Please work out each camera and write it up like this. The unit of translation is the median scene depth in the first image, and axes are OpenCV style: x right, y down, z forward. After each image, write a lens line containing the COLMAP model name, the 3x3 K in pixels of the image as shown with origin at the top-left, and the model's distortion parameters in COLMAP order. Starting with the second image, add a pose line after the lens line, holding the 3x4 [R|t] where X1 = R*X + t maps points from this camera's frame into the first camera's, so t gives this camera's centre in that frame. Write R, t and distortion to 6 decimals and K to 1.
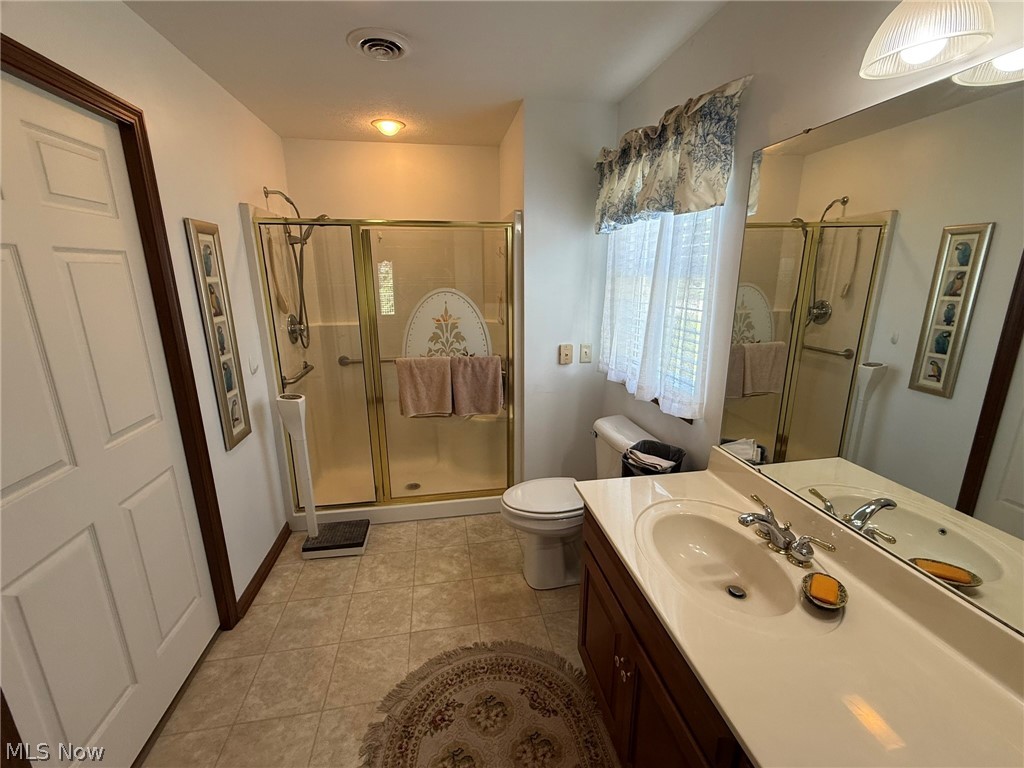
lens RADIAL K [[407.8, 0, 509.8], [0, 407.8, 384.4], [0, 0, 1]] dist [-0.000082, -0.000313]
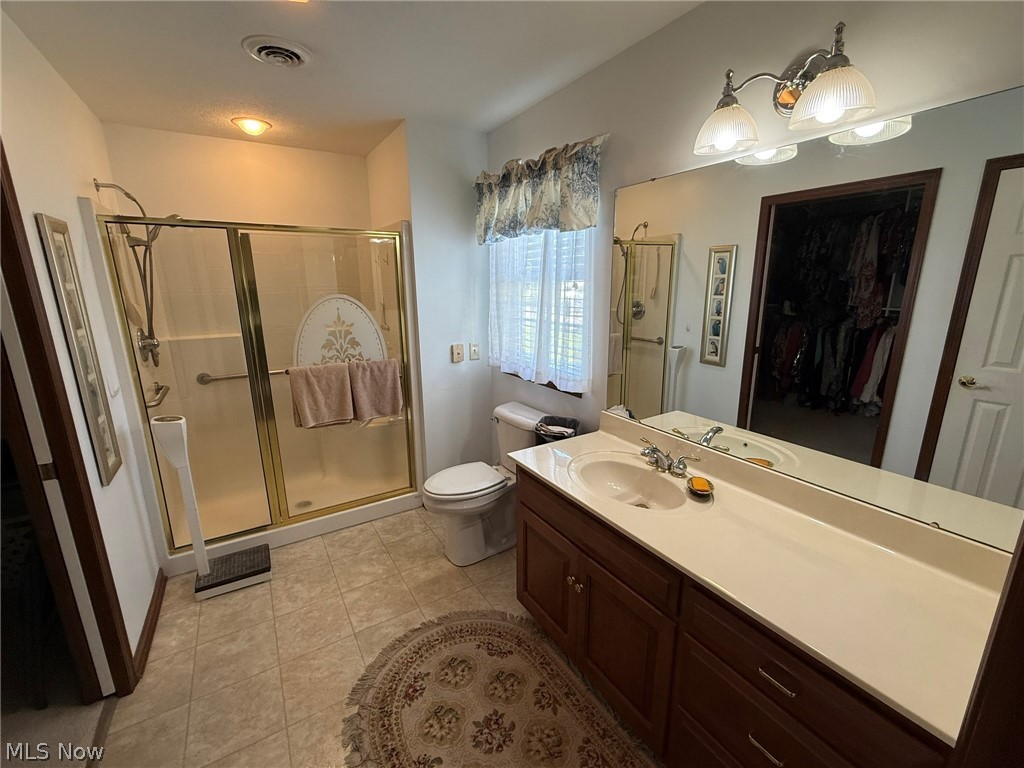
lens RADIAL K [[411.0, 0, 493.0], [0, 411.0, 386.2], [0, 0, 1]] dist [-0.000983, 0.000084]
pose [[0.936272, -0.088581, 0.339925, -0.174738], [0.094718, 0.995503, -0.001469, 0.027924], [-0.338266, 0.033572, 0.940451, -0.074883]]
